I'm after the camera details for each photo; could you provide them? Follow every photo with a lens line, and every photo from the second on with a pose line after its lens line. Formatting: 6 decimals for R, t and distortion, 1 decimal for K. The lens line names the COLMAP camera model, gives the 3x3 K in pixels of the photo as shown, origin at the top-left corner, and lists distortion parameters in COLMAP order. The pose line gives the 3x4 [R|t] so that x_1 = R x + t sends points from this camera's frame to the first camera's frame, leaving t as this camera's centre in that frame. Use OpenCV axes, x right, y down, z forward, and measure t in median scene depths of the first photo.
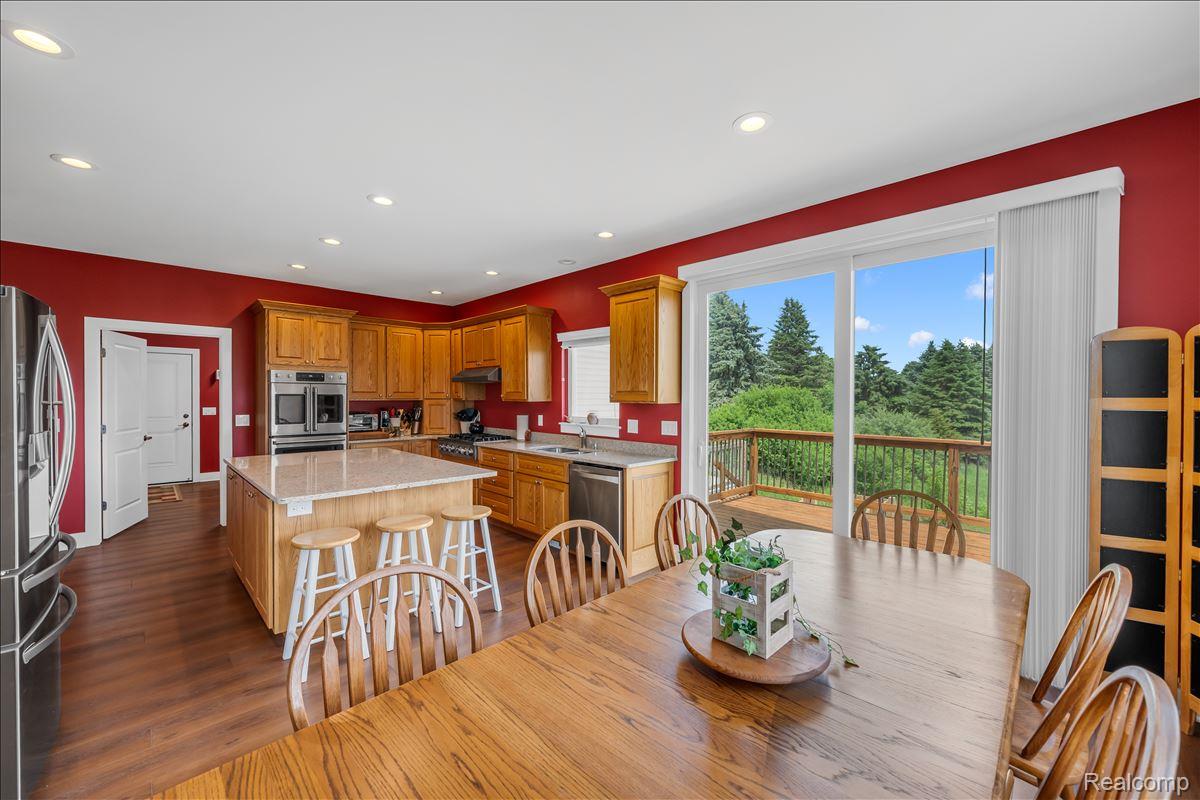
lens RADIAL K [[471.9, 0, 600.5], [0, 471.9, 400.1], [0, 0, 1]] dist [-0.000953, 0.000008]
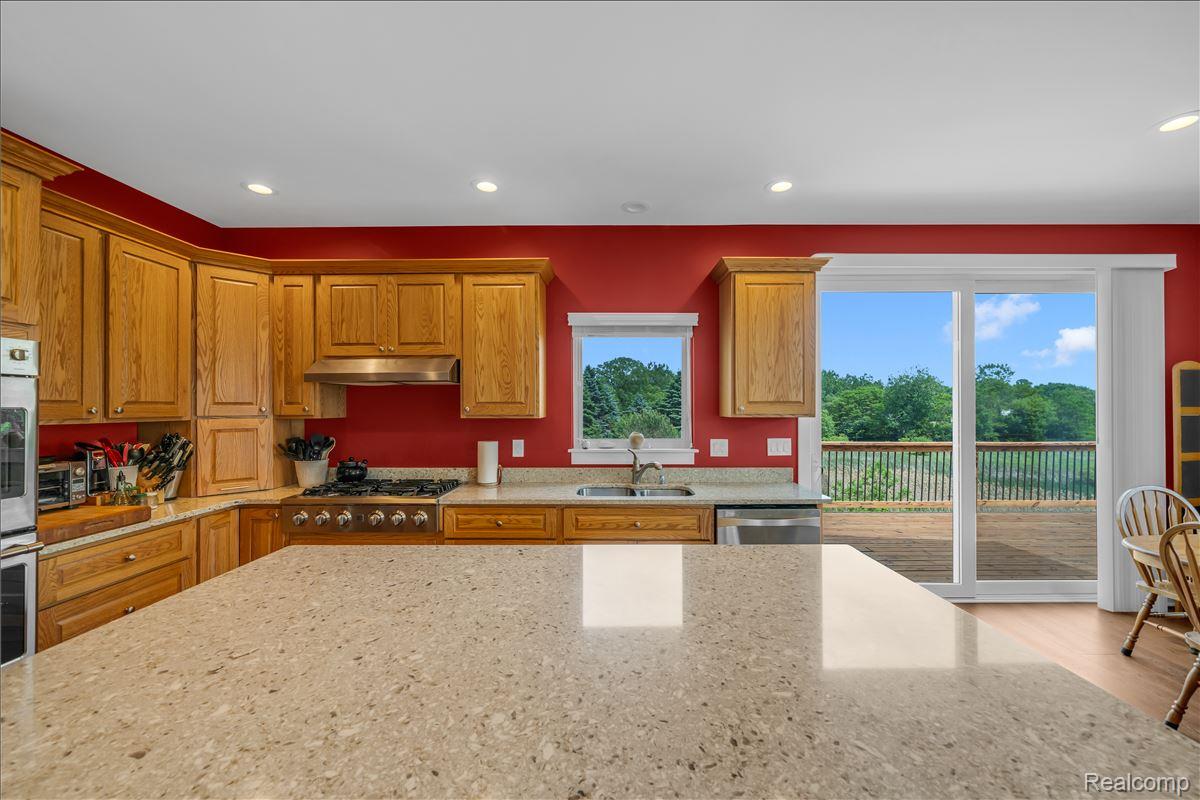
lens RADIAL K [[478.9, 0, 600.0], [0, 478.9, 404.4], [0, 0, 1]] dist [0.004242, 0.000148]
pose [[0.702717, 0.000152, 0.711469, -0.501037], [0.011046, 0.999877, -0.011124, -0.006586], [-0.711384, 0.015676, 0.702629, 0.478103]]
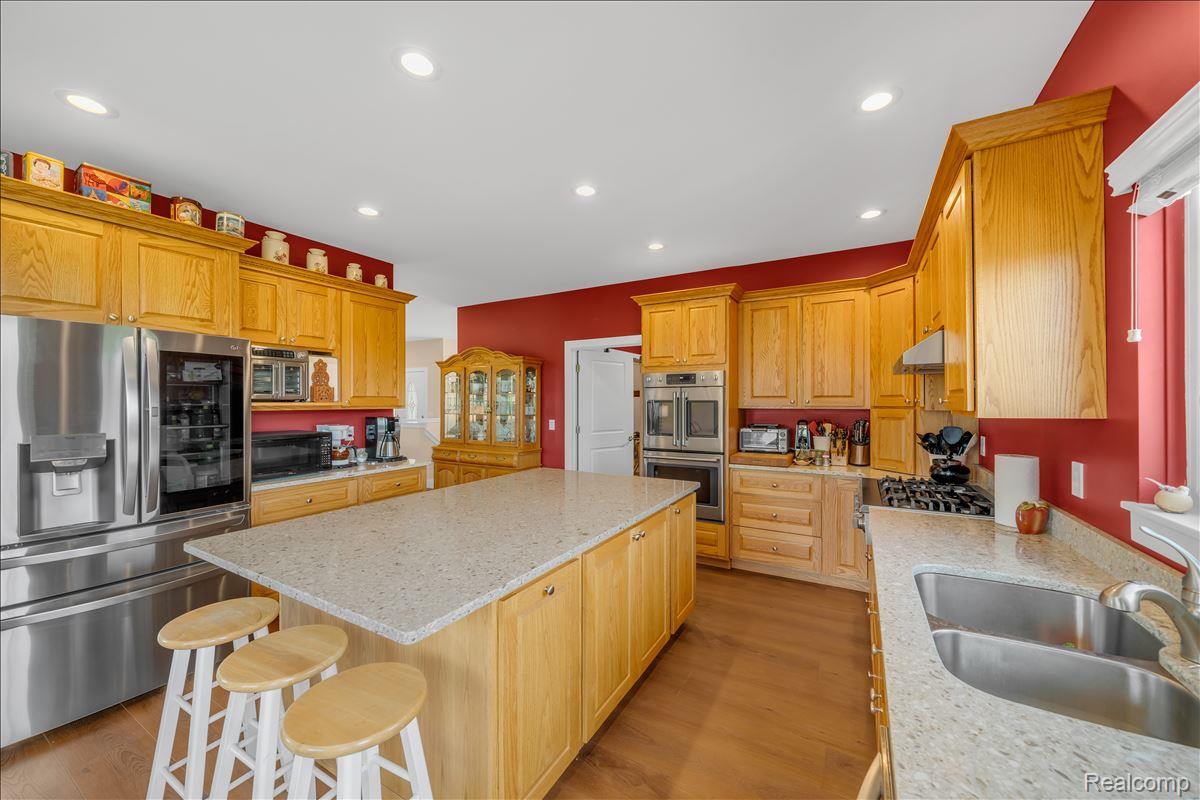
lens RADIAL K [[438.1, 0, 599.5], [0, 438.1, 399.7], [0, 0, 1]] dist [-0.000266, -0.000095]
pose [[0.270680, -0.009494, -0.962622, 0.063634], [-0.006591, 0.999910, -0.011715, -0.003768], [0.962647, 0.009515, 0.270593, 0.621077]]
